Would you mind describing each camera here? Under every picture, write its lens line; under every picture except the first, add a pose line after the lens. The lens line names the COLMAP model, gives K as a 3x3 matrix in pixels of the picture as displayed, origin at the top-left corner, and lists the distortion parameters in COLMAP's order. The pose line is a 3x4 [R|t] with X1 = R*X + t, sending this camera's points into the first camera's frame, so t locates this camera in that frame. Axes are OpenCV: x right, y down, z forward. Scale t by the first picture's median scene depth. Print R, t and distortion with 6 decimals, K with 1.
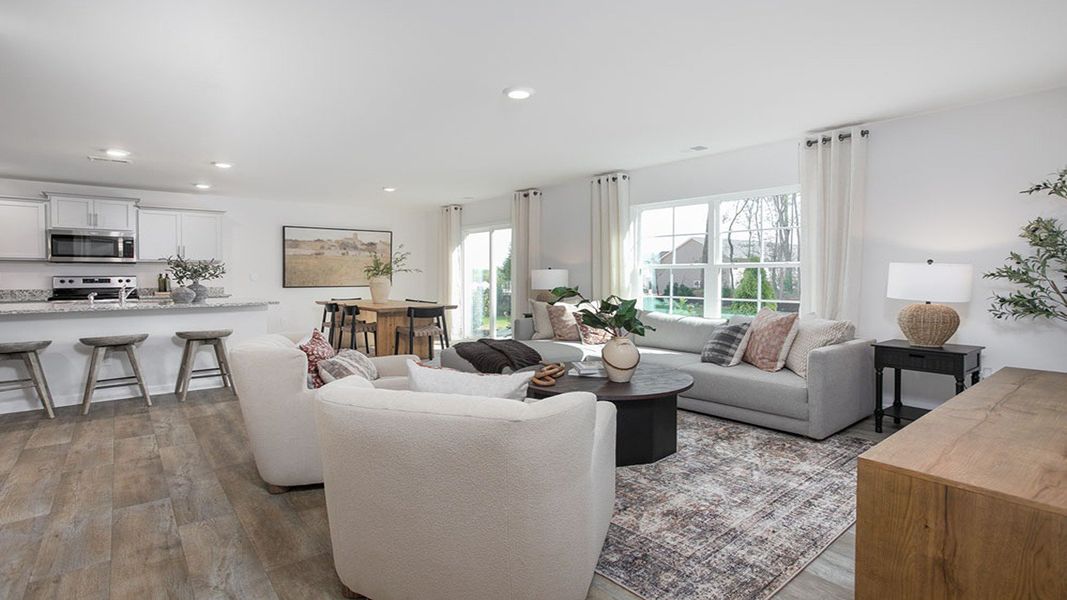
lens RADIAL K [[504.7, 0, 533.5], [0, 504.7, 300.0], [0, 0, 1]] dist [0.001626, 0.000149]
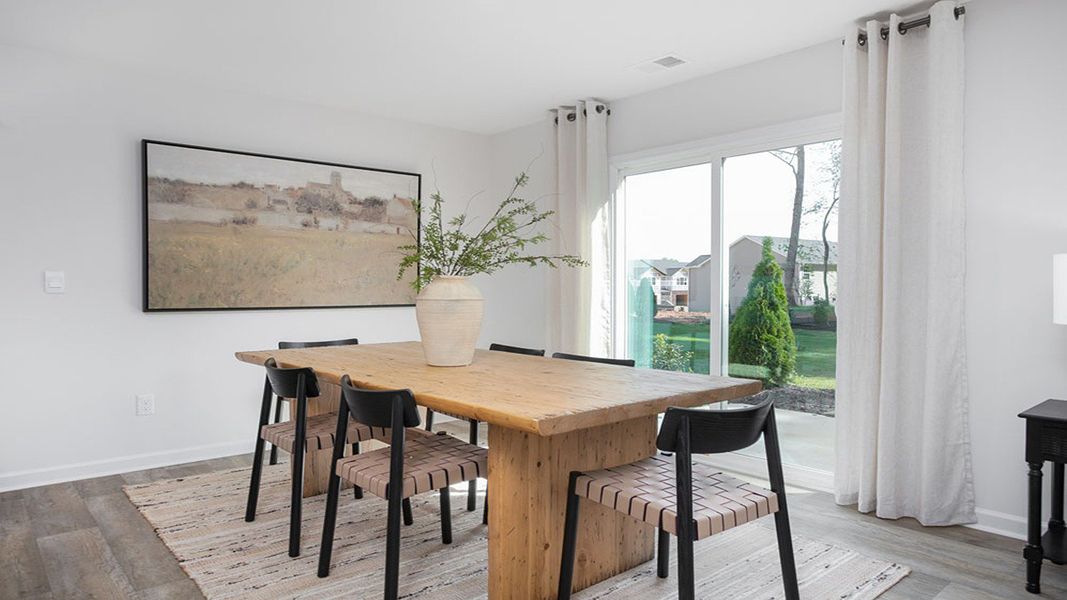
lens RADIAL K [[608.6, 0, 533.9], [0, 608.6, 314.2], [0, 0, 1]] dist [-0.042911, 0.027402]
pose [[0.997972, -0.000824, 0.063656, -0.233620], [0.001100, 0.999990, -0.004308, -0.019693], [-0.063652, 0.004369, 0.997963, 0.529418]]
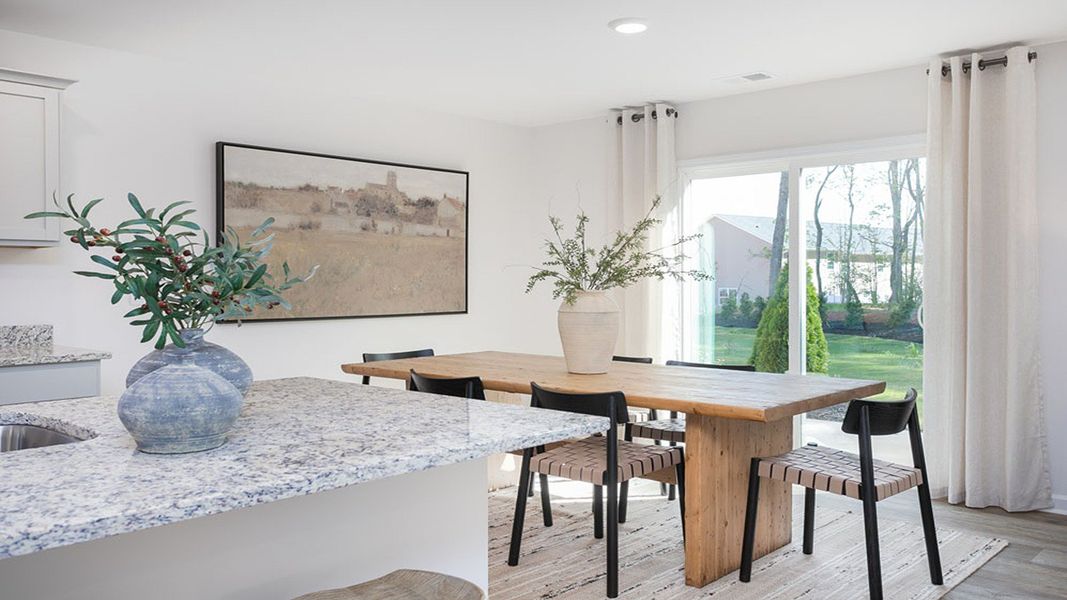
lens RADIAL K [[776.9, 0, 533.5], [0, 776.9, 300.0], [0, 0, 1]] dist [-0.007051, -0.004509]
pose [[0.986727, -0.004586, 0.162320, -0.351762], [0.008332, 0.999714, -0.022404, -0.025502], [-0.162171, 0.023459, 0.986484, 0.430862]]
